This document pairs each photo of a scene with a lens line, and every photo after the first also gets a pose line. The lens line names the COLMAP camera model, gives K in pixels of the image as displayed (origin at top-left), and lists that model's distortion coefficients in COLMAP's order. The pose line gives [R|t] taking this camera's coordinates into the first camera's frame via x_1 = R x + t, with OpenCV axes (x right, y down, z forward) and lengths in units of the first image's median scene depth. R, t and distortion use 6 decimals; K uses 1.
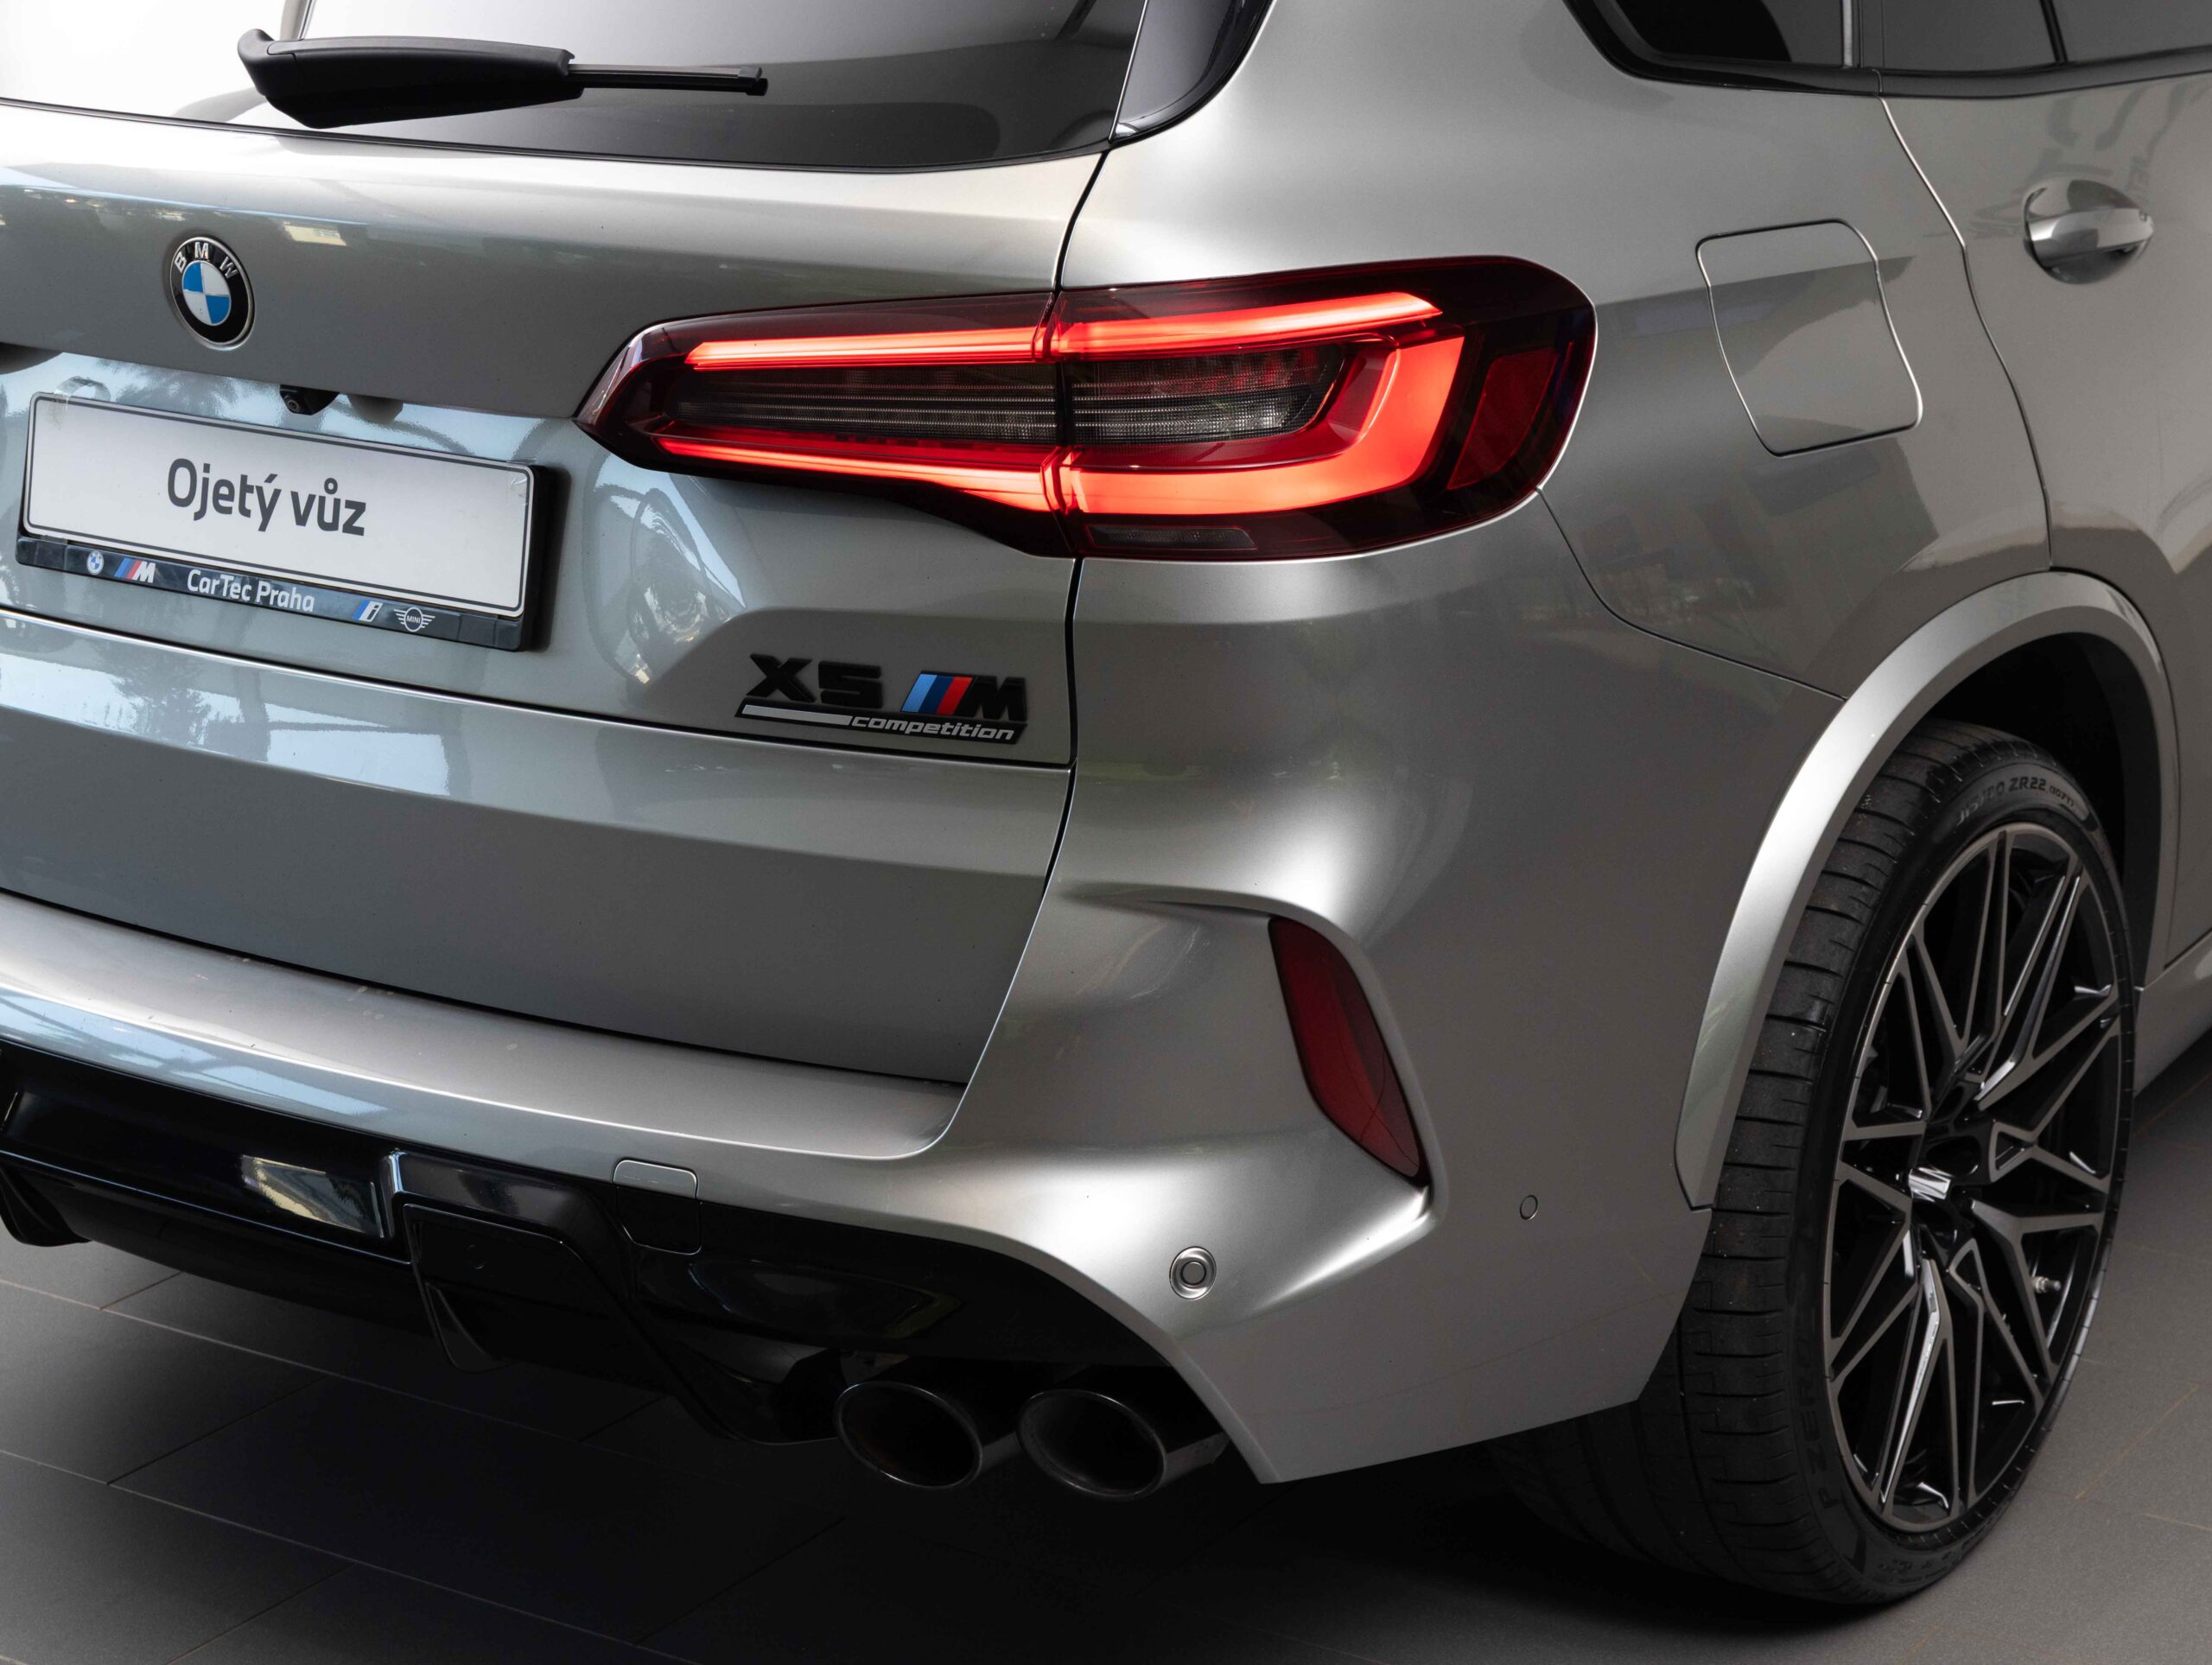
lens RADIAL K [[4401.1, 0, 1106.0], [0, 4401.1, 832.5], [0, 0, 1]] dist [-0.072850, 0.002354]
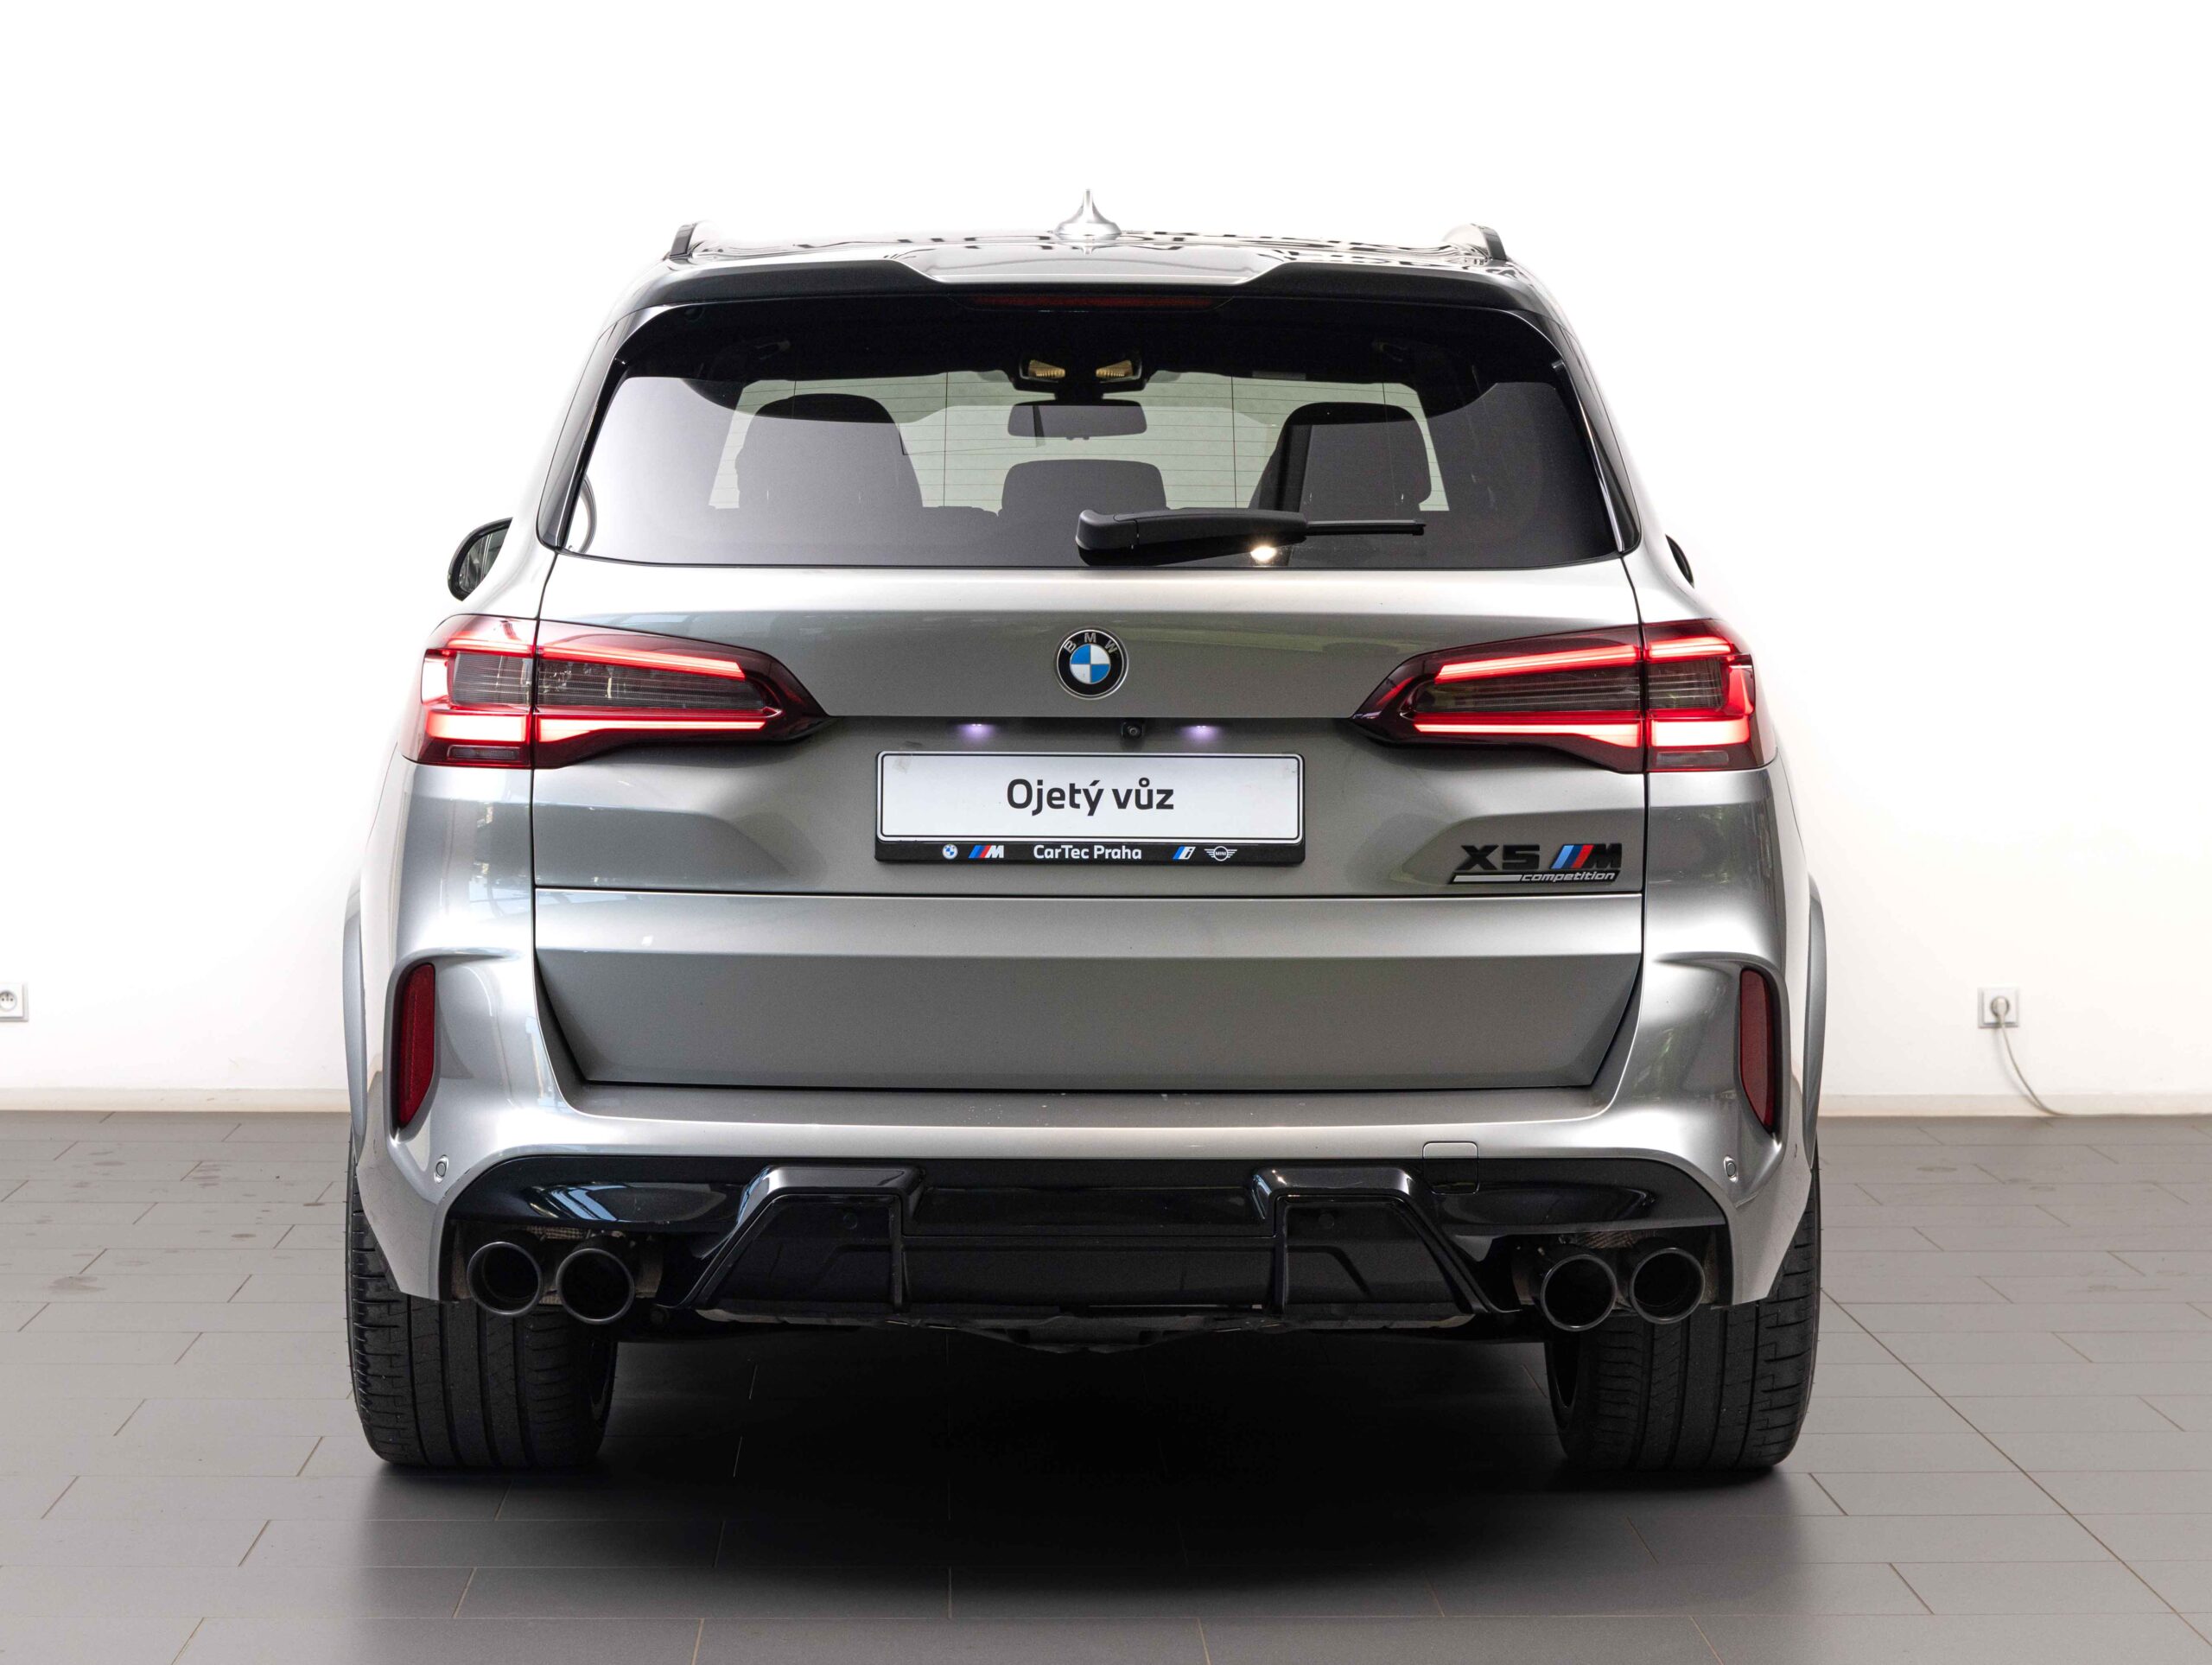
lens RADIAL K [[4401.1, 0, 1106.0], [0, 4401.1, 832.5], [0, 0, 1]] dist [-0.072850, 0.002354]
pose [[0.847530, -0.037565, 0.529416, -1.076786], [0.148405, 0.974477, -0.168433, 0.217900], [-0.509577, 0.221320, 0.831474, -0.364463]]
